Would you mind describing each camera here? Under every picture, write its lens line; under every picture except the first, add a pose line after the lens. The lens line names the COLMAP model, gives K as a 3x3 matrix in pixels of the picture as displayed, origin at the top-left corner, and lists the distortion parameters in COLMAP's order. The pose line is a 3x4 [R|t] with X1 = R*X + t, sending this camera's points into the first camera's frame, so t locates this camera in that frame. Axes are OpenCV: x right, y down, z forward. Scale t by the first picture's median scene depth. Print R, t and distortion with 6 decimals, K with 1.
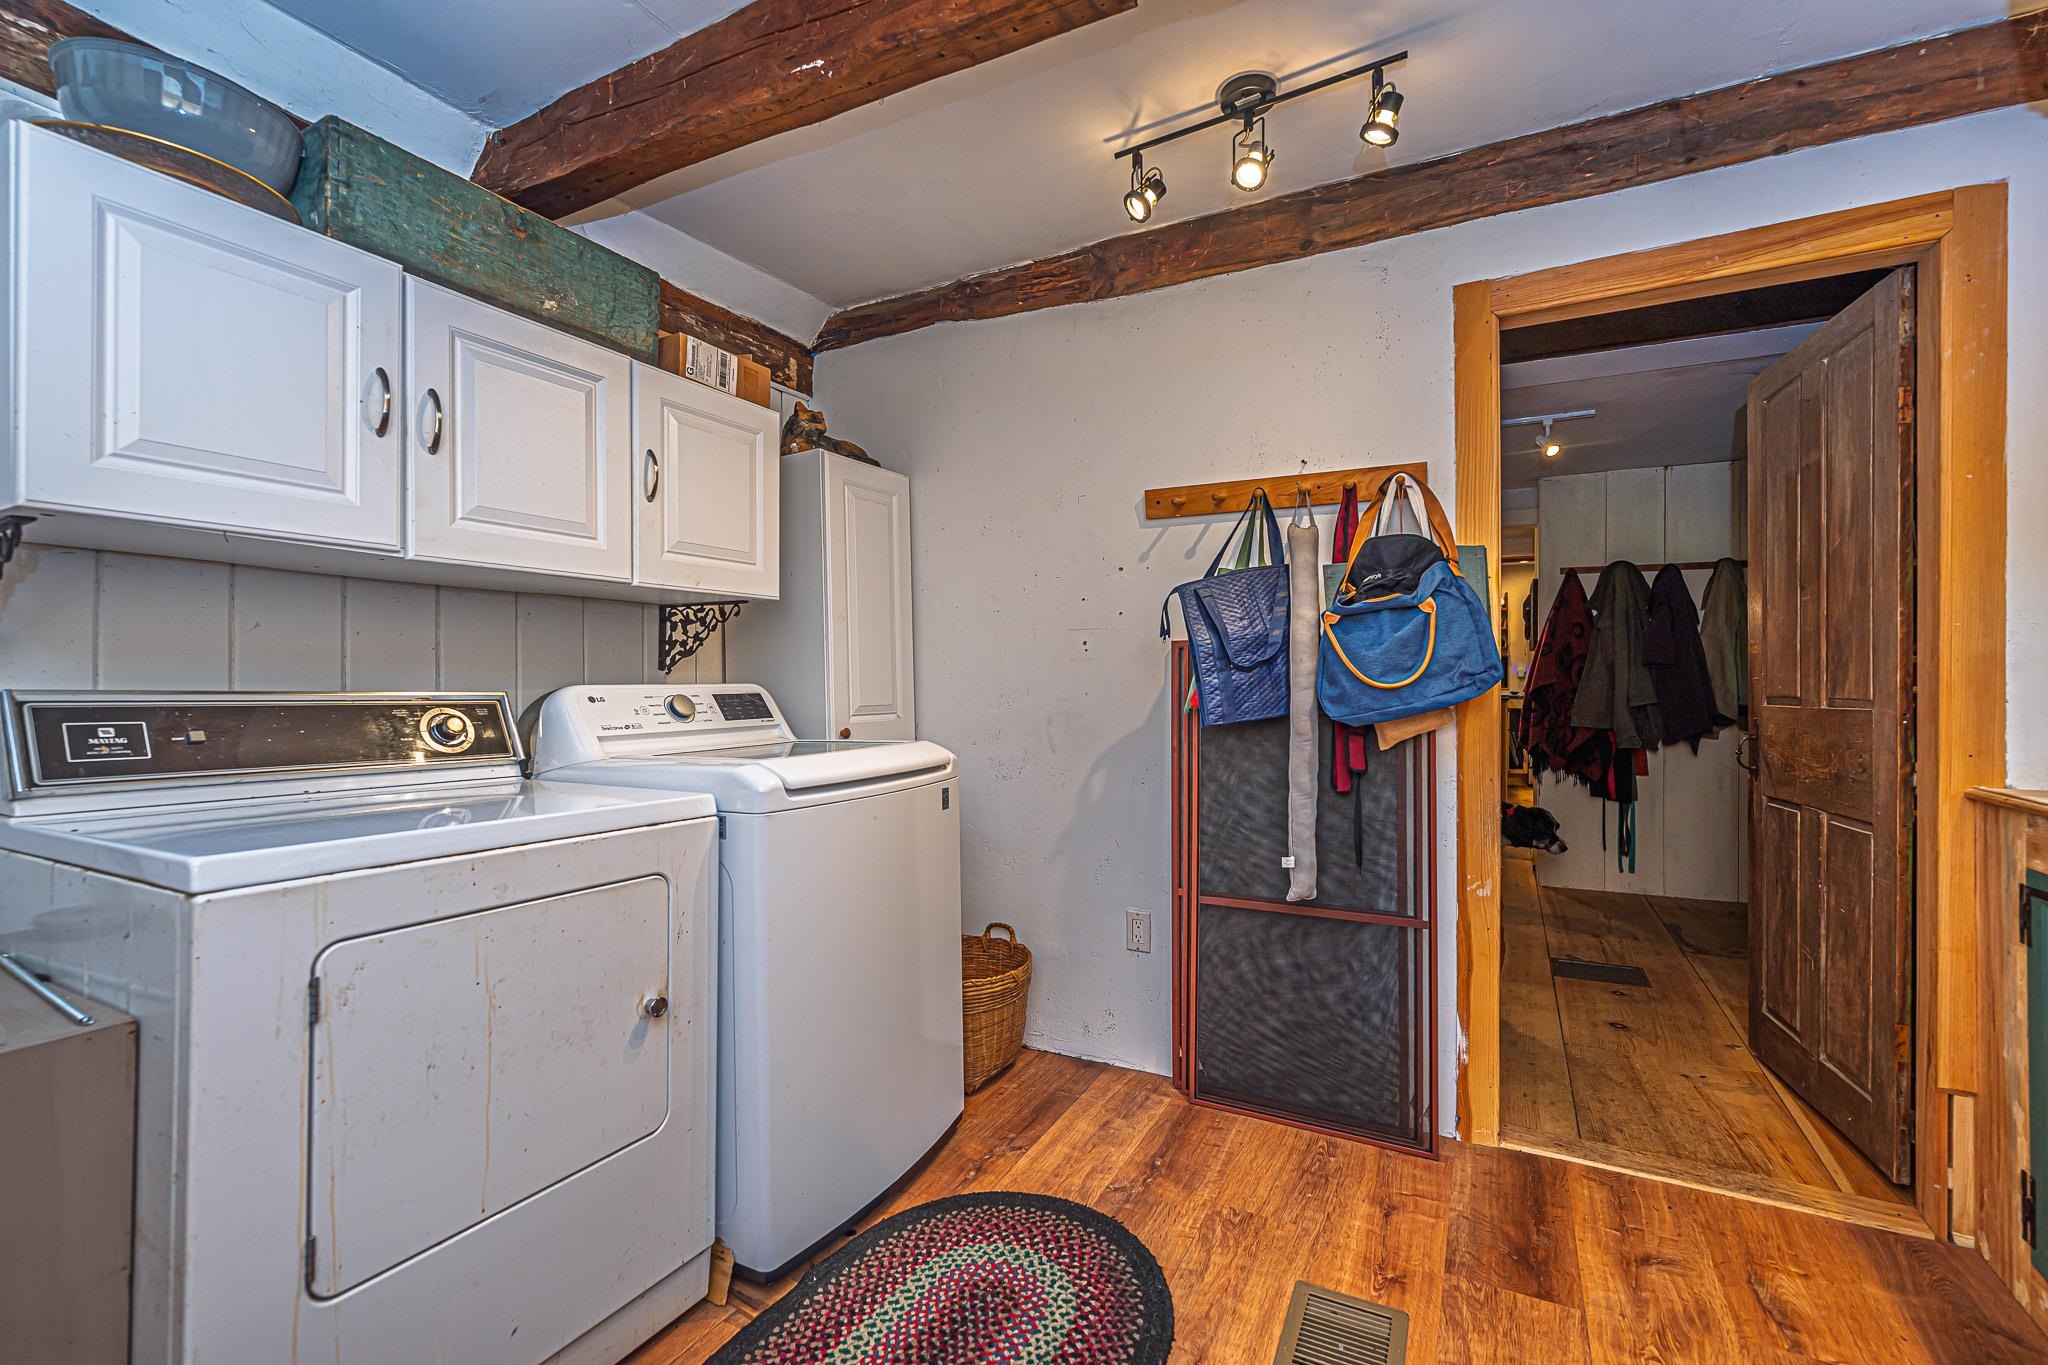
lens RADIAL K [[868.6, 0, 1028.1], [0, 868.6, 674.6], [0, 0, 1]] dist [-0.000513, -0.000860]
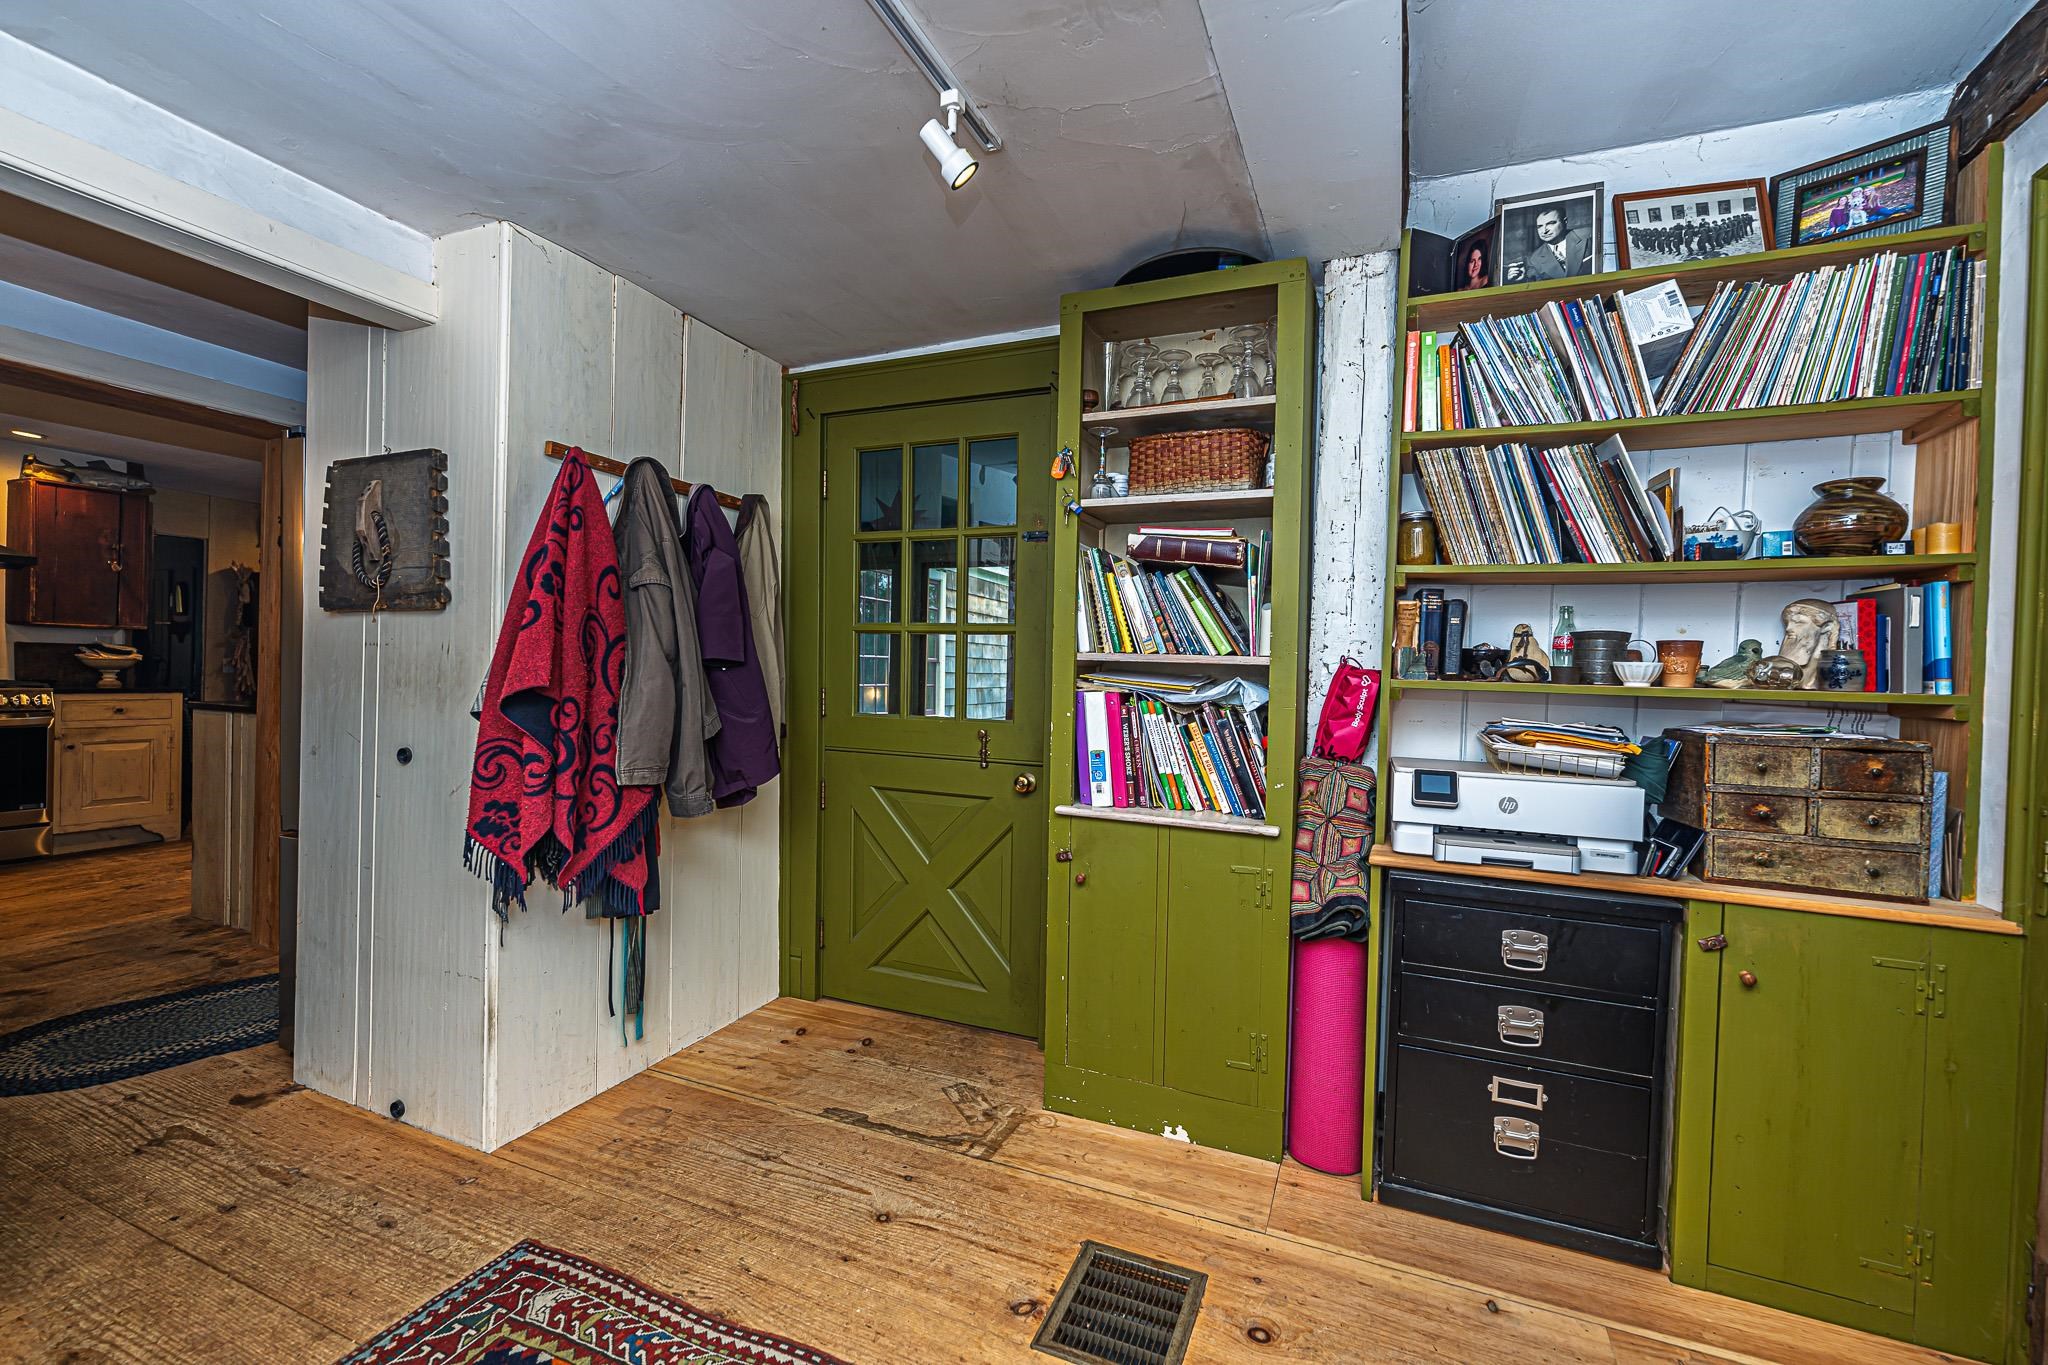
lens RADIAL K [[868.6, 0, 1020.8], [0, 868.6, 683.0], [0, 0, 1]] dist [-0.000513, -0.000860]
pose [[-0.093678, -0.010974, 0.995542, 0.192813], [-0.027769, 0.999579, 0.008405, -0.009856], [-0.995215, -0.026858, -0.093944, 1.164955]]
